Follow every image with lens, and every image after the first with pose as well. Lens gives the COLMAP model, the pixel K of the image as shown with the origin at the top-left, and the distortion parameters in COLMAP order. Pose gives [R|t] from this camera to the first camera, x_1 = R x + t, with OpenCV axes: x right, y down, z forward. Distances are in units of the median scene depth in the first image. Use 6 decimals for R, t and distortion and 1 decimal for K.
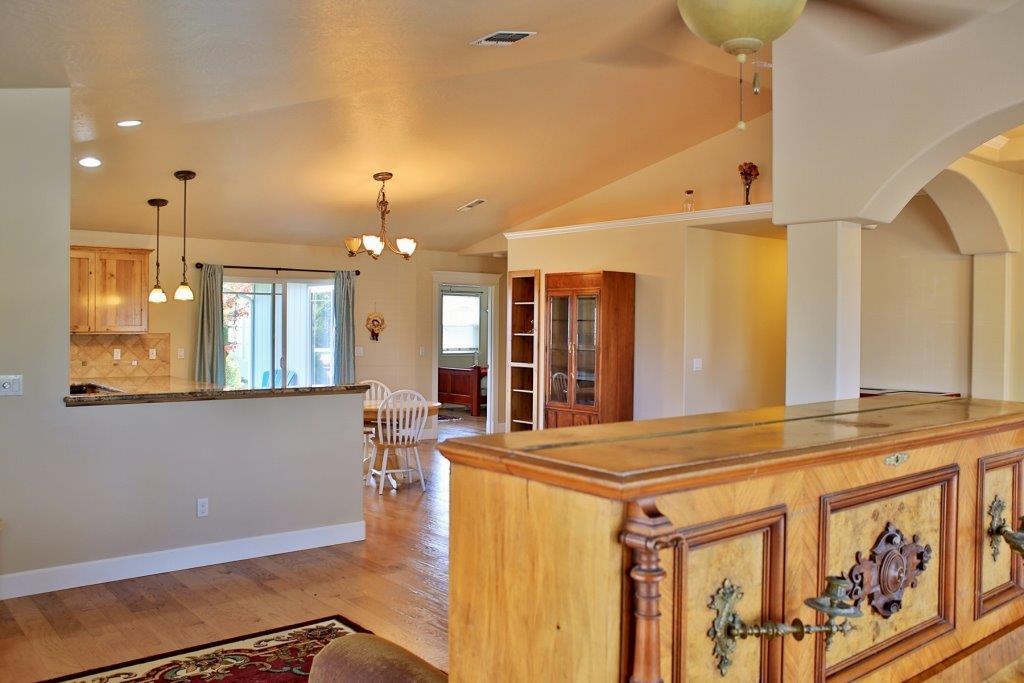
lens RADIAL K [[864.0, 0, 490.6], [0, 864.0, 335.2], [0, 0, 1]] dist [-0.112431, 0.135923]
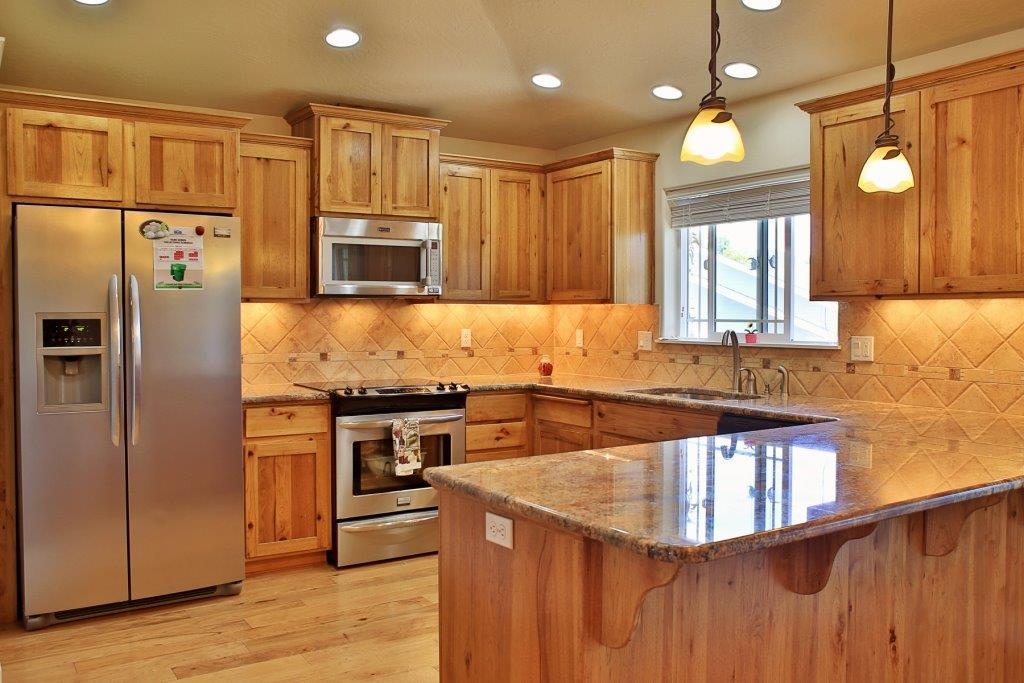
lens RADIAL K [[869.2, 0, 512.0], [0, 869.2, 341.5], [0, 0, 1]] dist [-0.119578, 0.116952]
pose [[-0.092210, 0.019146, -0.995555, -0.060053], [-0.013168, 0.999704, 0.020445, 0.012574], [0.995652, 0.014995, -0.091931, 0.860260]]
